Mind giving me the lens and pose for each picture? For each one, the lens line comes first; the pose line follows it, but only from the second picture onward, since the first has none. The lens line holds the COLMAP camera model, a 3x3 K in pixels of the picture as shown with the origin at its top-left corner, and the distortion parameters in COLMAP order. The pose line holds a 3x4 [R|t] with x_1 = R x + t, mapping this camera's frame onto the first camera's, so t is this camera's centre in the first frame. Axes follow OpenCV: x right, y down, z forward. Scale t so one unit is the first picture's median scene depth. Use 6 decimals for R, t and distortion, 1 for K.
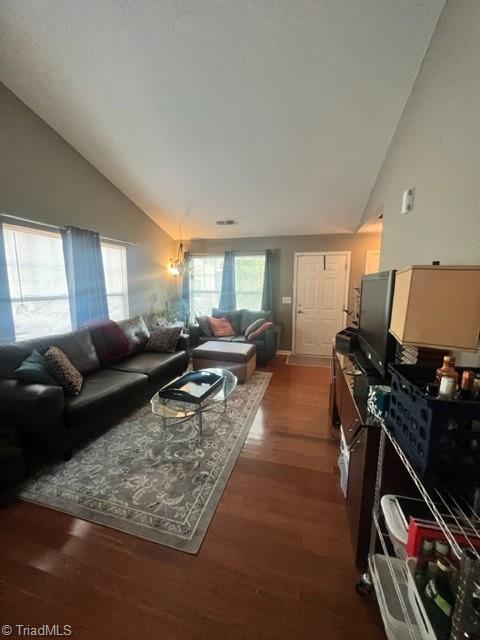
lens RADIAL K [[255.4, 0, 239.4], [0, 255.4, 320.5], [0, 0, 1]] dist [-0.004349, 0.000924]
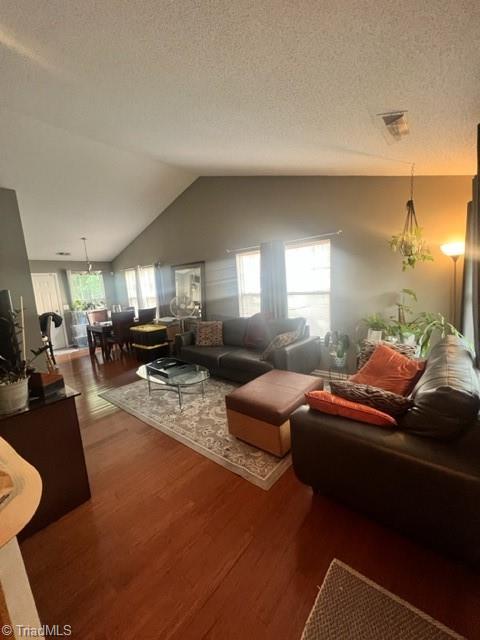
lens RADIAL K [[255.4, 0, 240.1], [0, 255.4, 318.3], [0, 0, 1]] dist [-0.004349, 0.000924]
pose [[-0.414182, 0.131037, -0.900712, 0.609208], [-0.080142, 0.980489, 0.179495, -0.184518], [0.906659, 0.146529, -0.395600, 1.331759]]
